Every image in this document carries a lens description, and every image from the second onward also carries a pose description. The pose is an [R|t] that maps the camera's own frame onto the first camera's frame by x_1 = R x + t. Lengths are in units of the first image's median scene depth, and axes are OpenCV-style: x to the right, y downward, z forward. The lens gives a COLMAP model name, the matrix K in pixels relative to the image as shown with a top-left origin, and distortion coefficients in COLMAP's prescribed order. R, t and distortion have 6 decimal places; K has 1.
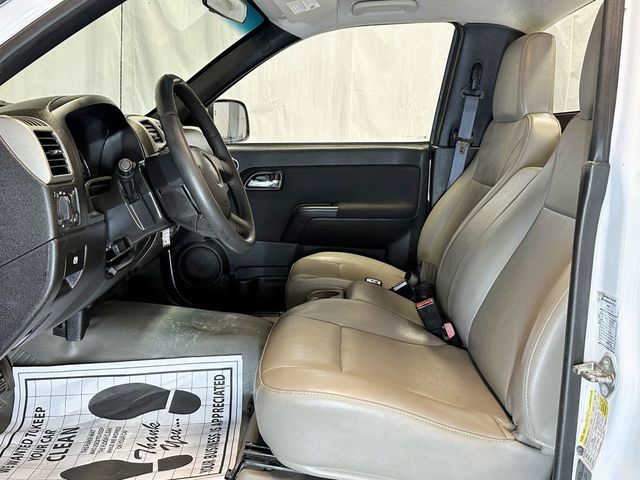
lens RADIAL K [[614.5, 0, 326.9], [0, 614.5, 238.9], [0, 0, 1]] dist [0.188327, -0.394236]
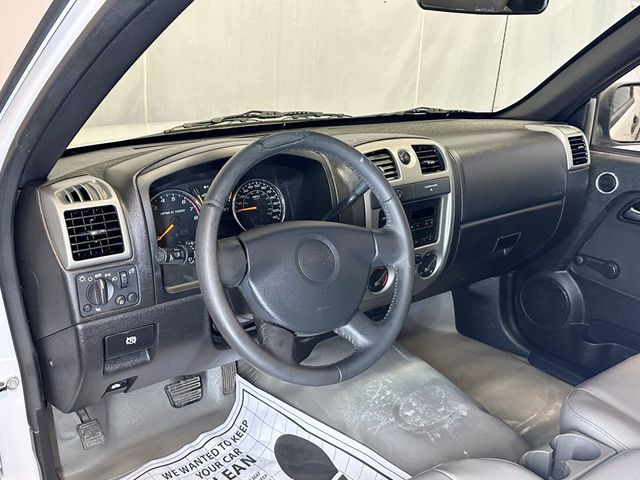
lens RADIAL K [[614.5, 0, 326.9], [0, 614.5, 238.9], [0, 0, 1]] dist [0.188327, -0.394236]
pose [[0.615793, 0.247407, -0.748057, 0.324415], [-0.138968, 0.968642, 0.205964, -0.257408], [0.775556, -0.022875, 0.630864, 0.489160]]
